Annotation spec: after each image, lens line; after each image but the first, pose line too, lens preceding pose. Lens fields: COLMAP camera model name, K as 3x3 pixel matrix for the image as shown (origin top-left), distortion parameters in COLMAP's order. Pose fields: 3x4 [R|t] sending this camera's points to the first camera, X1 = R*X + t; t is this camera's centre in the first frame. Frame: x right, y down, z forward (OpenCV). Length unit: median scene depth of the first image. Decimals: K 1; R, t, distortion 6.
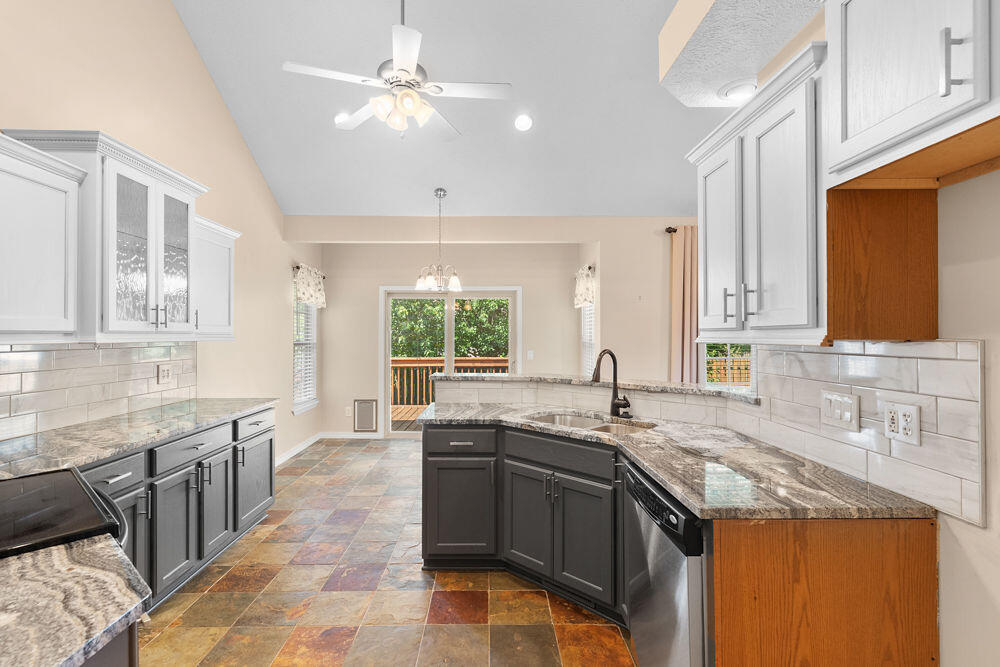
lens RADIAL K [[473.3, 0, 496.9], [0, 473.3, 333.0], [0, 0, 1]] dist [0.000768, -0.000073]
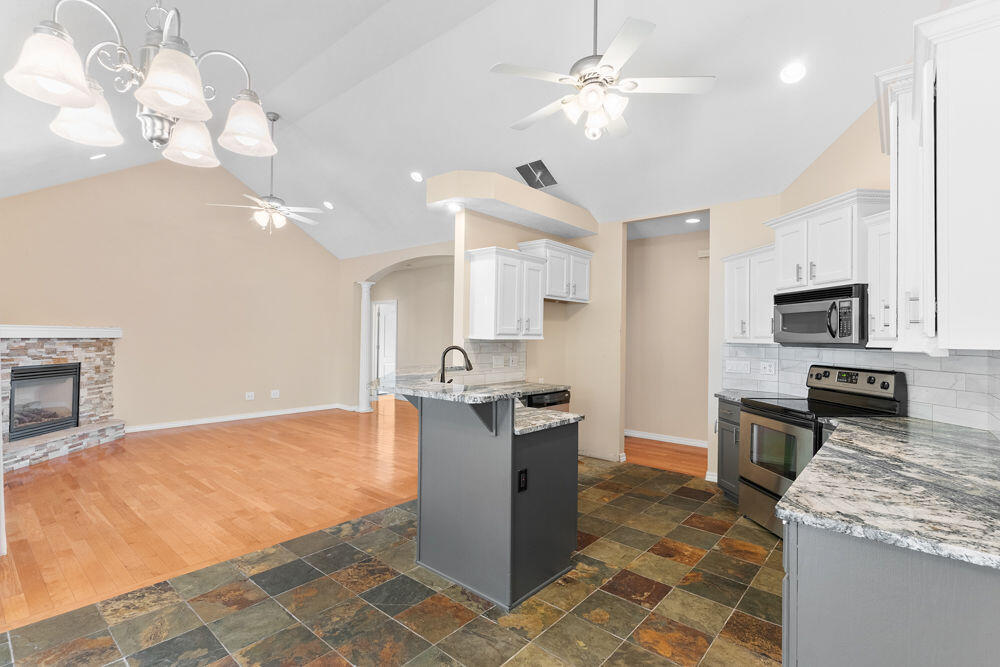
lens RADIAL K [[473.3, 0, 496.9], [0, 473.3, 333.0], [0, 0, 1]] dist [0.000768, -0.000073]
pose [[-0.742530, -0.006875, 0.669777, -0.718599], [-0.018573, 0.999774, -0.010328, 0.011021], [-0.669555, -0.020109, -0.742490, 1.884578]]
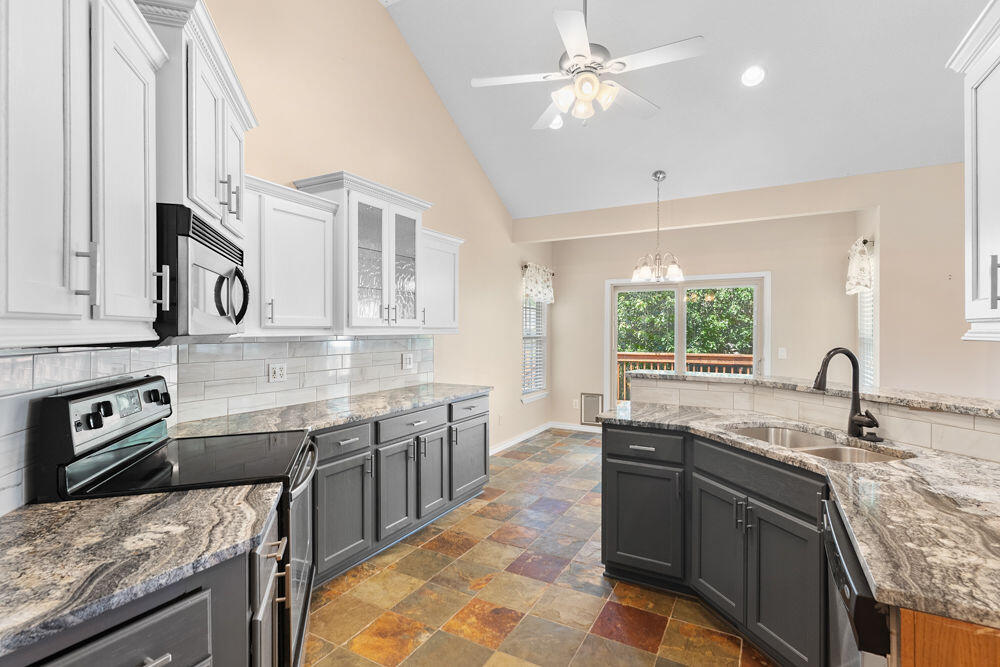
lens RADIAL K [[475.7, 0, 503.8], [0, 475.7, 330.3], [0, 0, 1]] dist [-0.000453, 0.000193]
pose [[0.867574, -0.000027, -0.497309, 0.145648], [0.003081, 0.999981, 0.005320, 0.001097], [0.497299, -0.006148, 0.867557, 0.072612]]
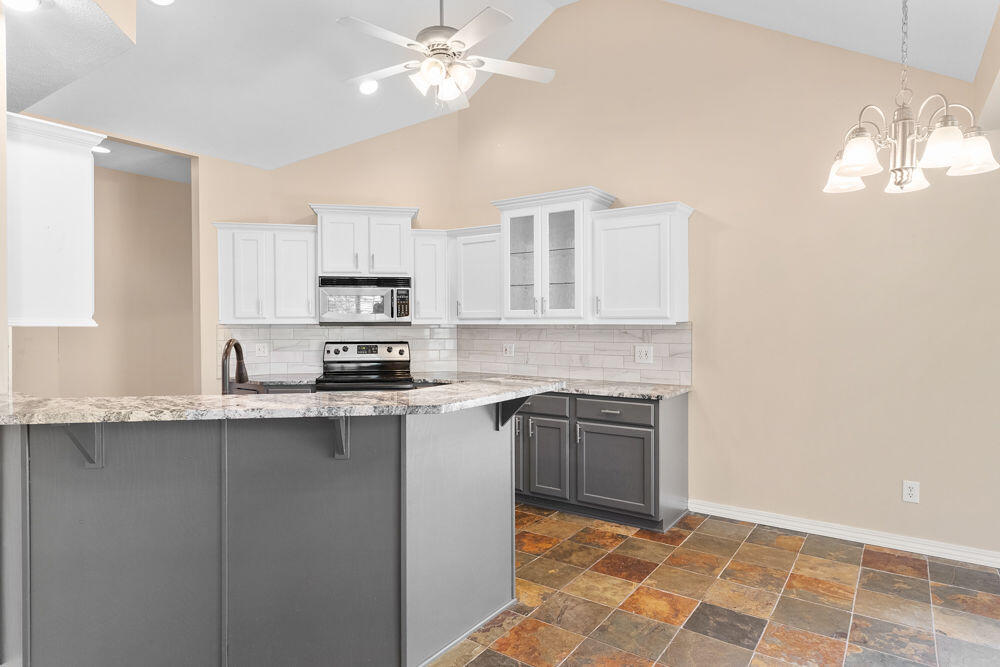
lens RADIAL K [[573.1, 0, 500.0], [0, 573.1, 333.5], [0, 0, 1]] dist [-0.002330, -0.000142]
pose [[-0.587165, 0.016874, -0.809291, 0.667329], [0.004645, 0.999836, 0.017477, 0.014989], [0.809454, 0.006502, -0.587148, 1.790043]]
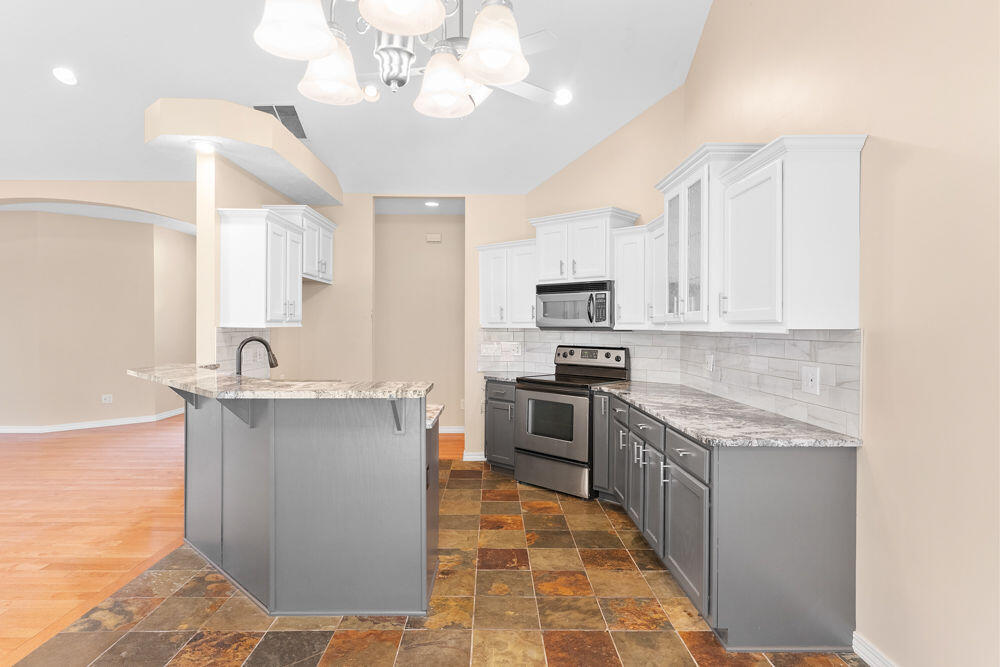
lens RADIAL K [[557.9, 0, 500.0], [0, 557.9, 333.5], [0, 0, 1]] dist [-0.001517, 0.000930]
pose [[-0.999978, -0.005869, 0.003111, -0.288605], [-0.005838, 0.999937, 0.009582, 0.014021], [-0.003167, 0.009564, -0.999949, 2.171199]]
